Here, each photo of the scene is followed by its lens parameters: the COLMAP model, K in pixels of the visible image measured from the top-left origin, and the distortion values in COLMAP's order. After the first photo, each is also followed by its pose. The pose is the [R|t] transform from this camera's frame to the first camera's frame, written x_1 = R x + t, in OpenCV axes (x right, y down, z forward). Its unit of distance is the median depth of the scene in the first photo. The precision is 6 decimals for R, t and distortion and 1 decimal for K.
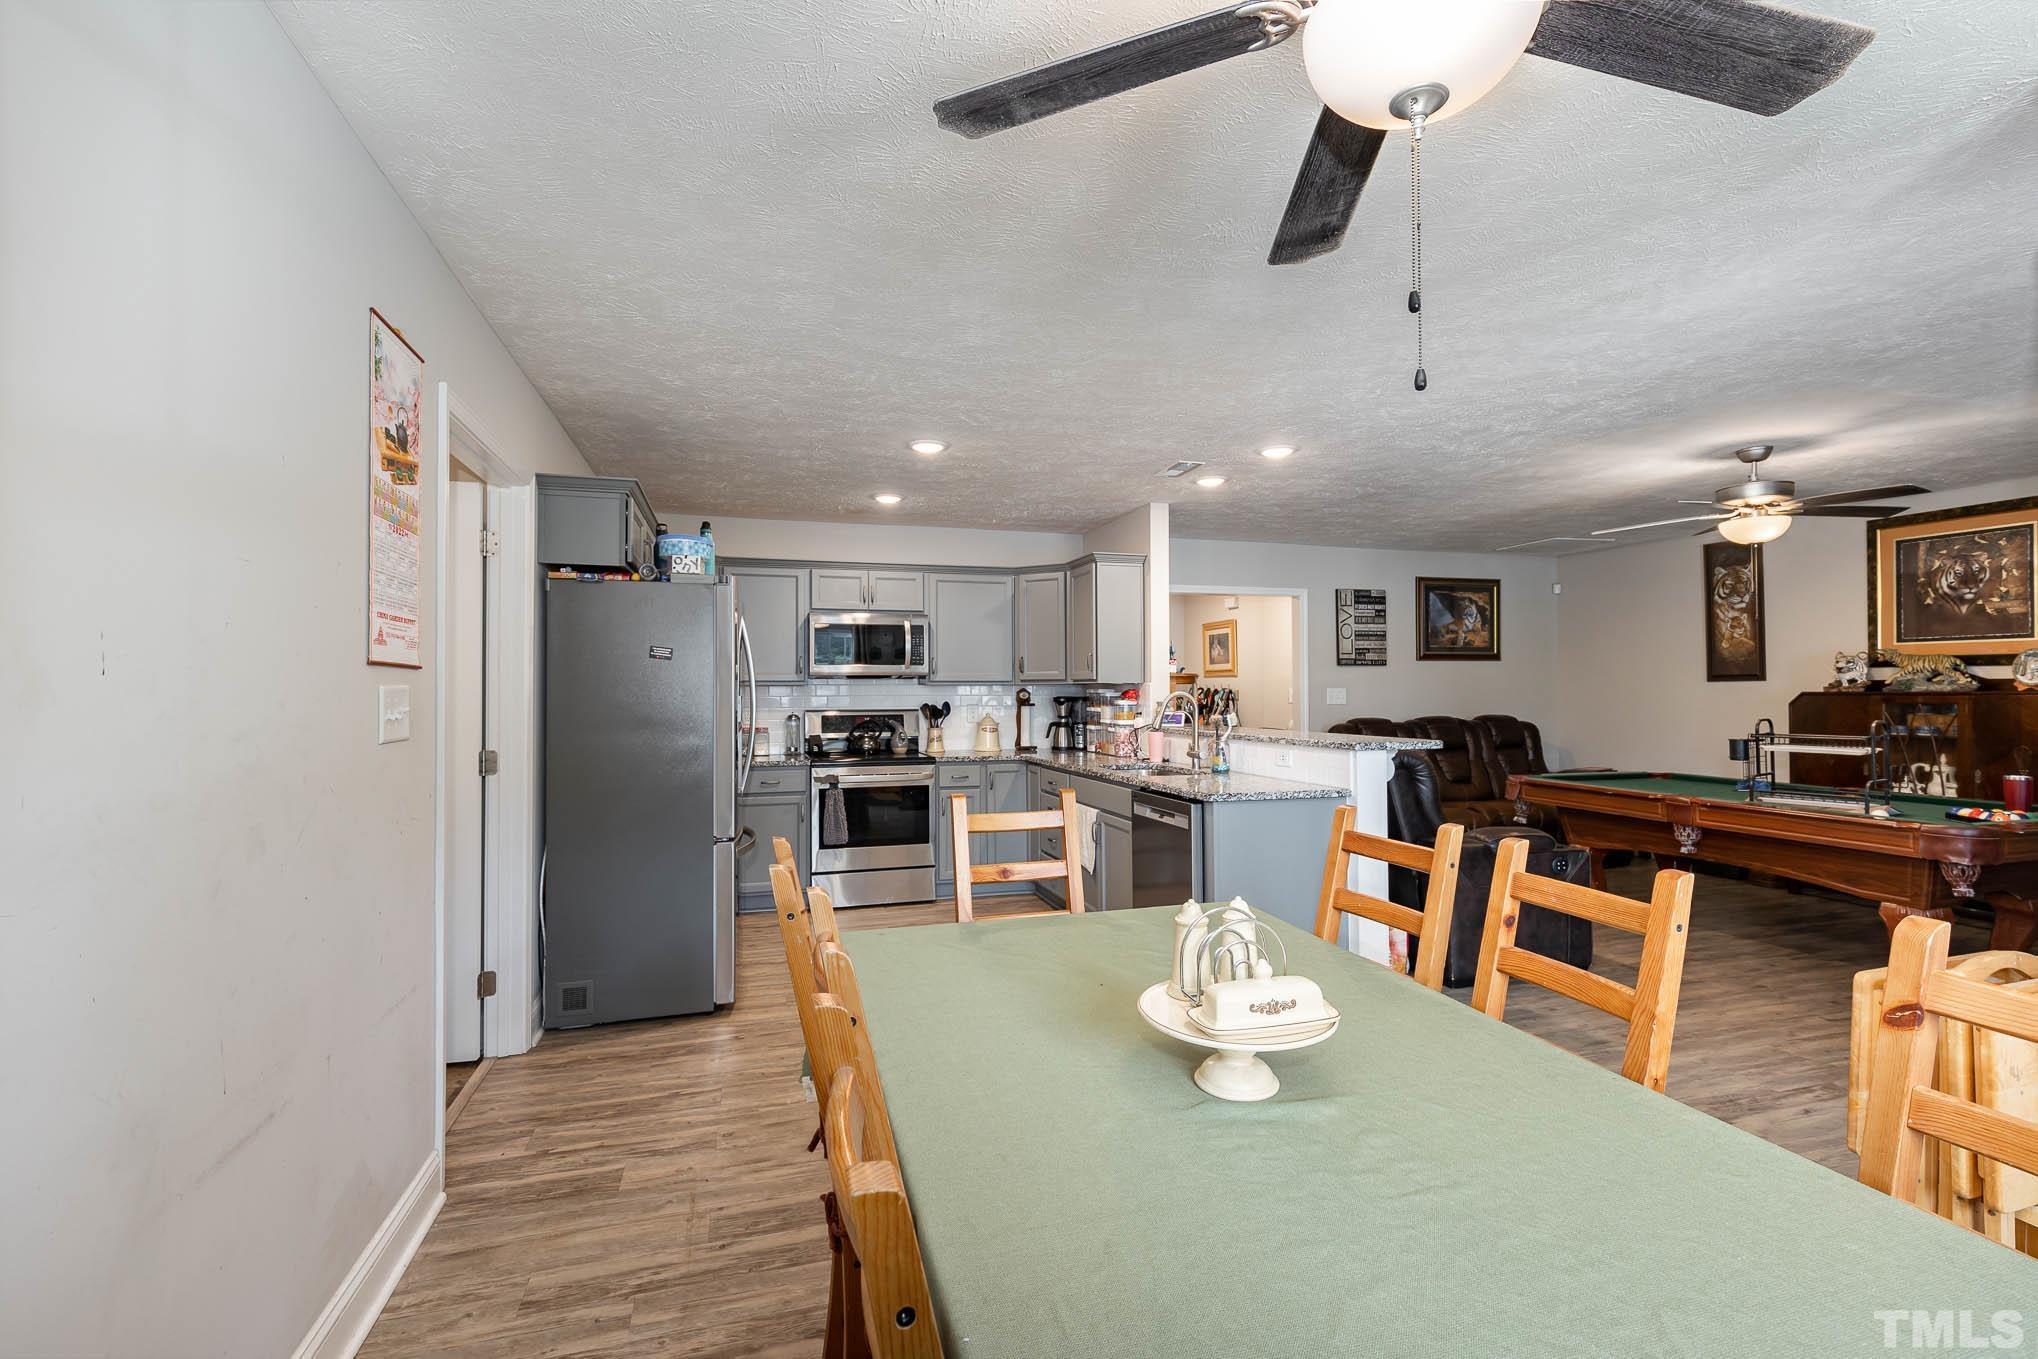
lens RADIAL K [[916.3, 0, 1019.0], [0, 916.3, 679.5], [0, 0, 1]] dist [-0.001058, -0.000089]
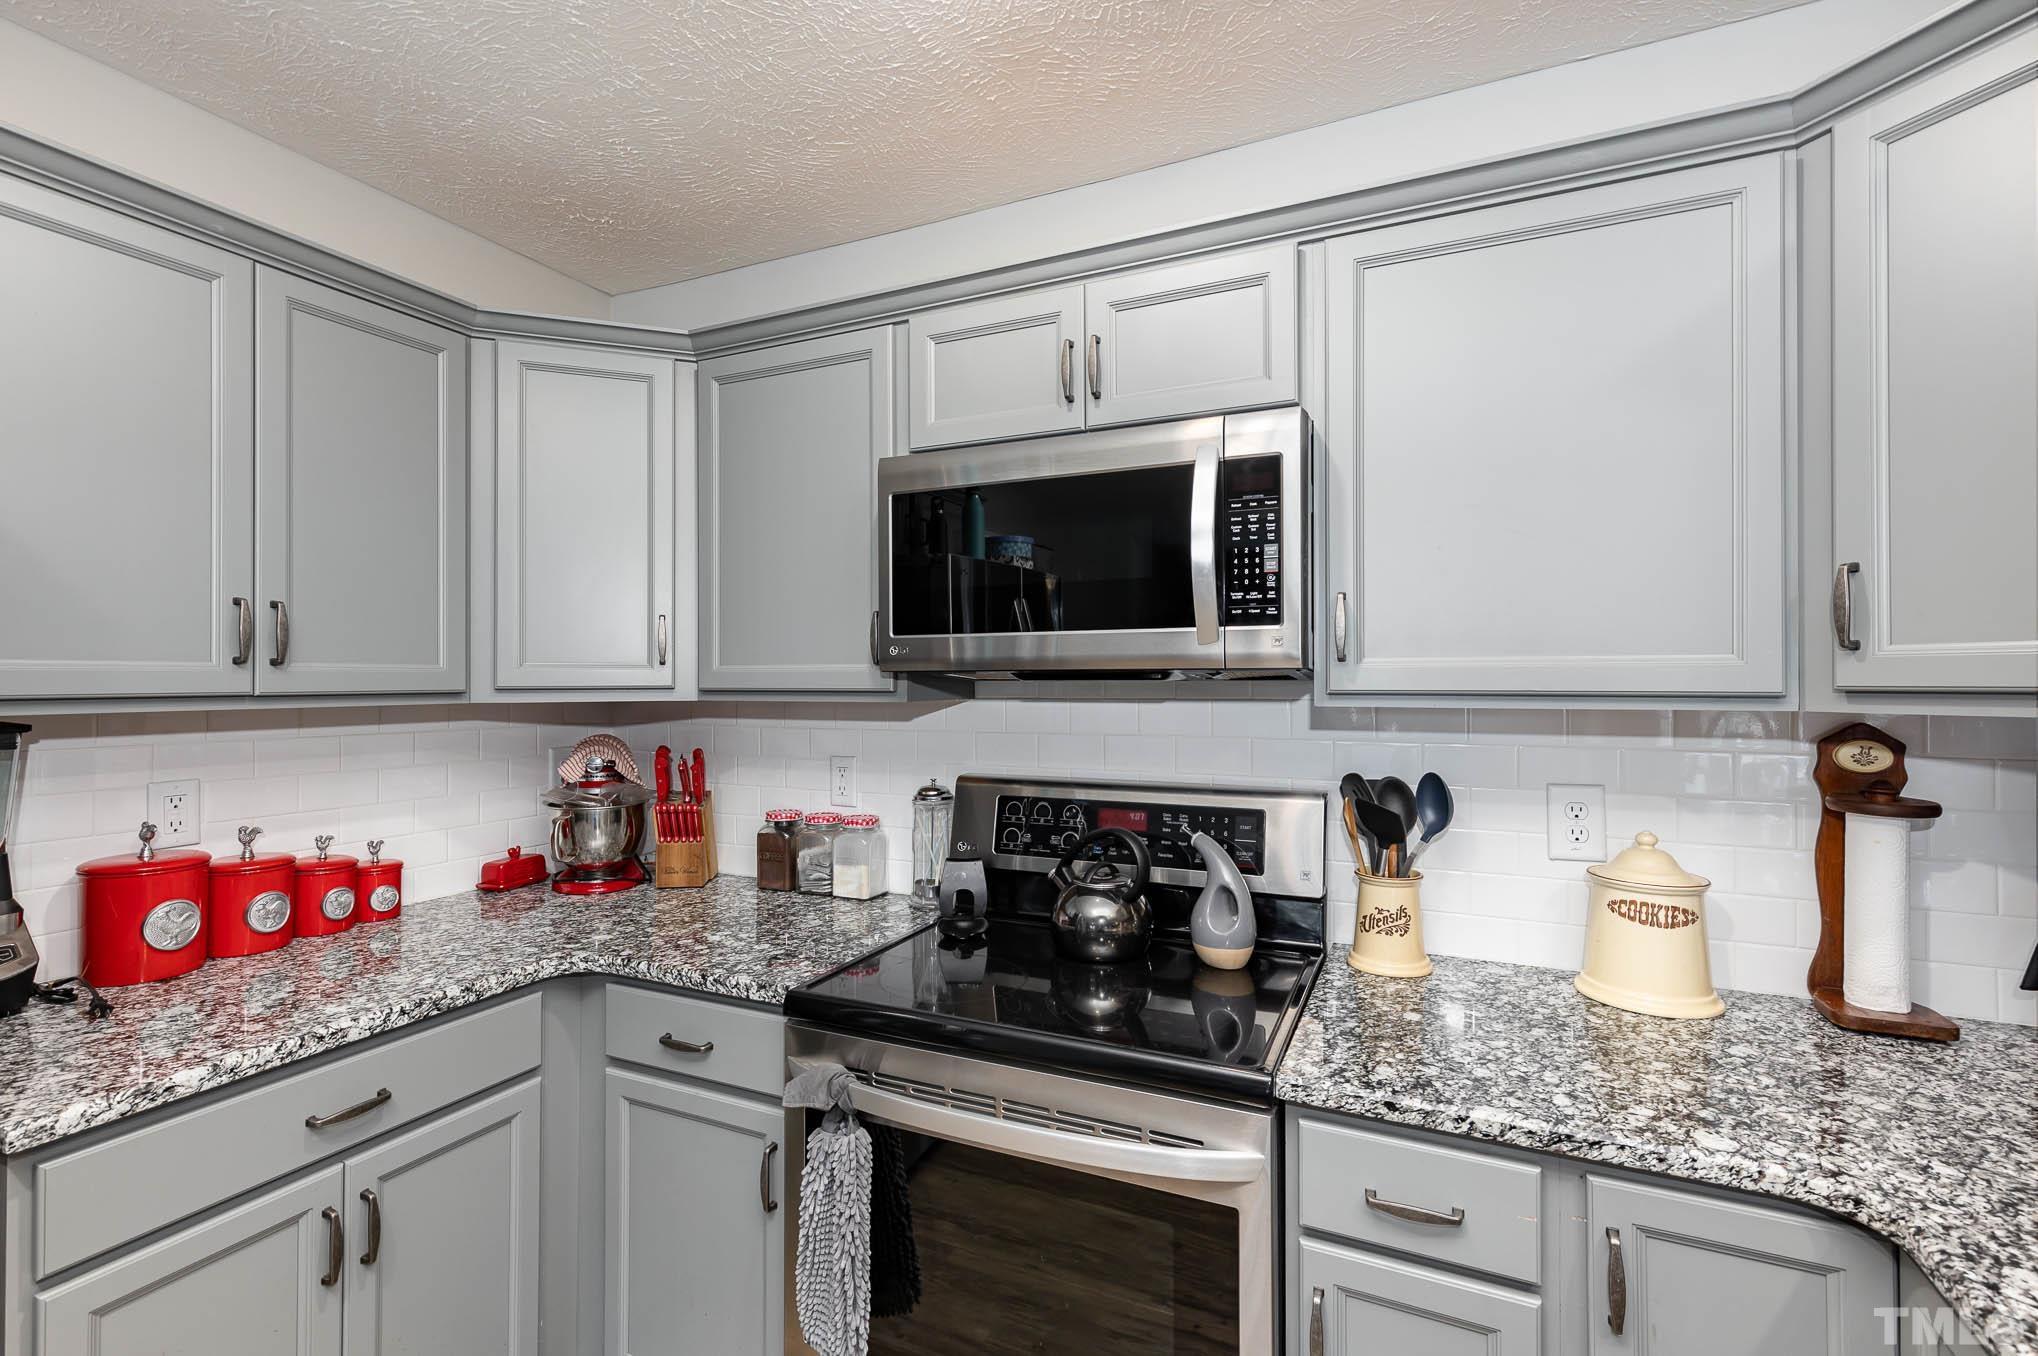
lens RADIAL K [[945.7, 0, 967.7], [0, 945.7, 669.3], [0, 0, 1]] dist [-0.002128, -0.000106]
pose [[0.735646, -0.000456, -0.677366, 0.000728], [0.006958, 0.999952, 0.006883, -0.006684], [0.677330, -0.009777, 0.735614, 0.778246]]
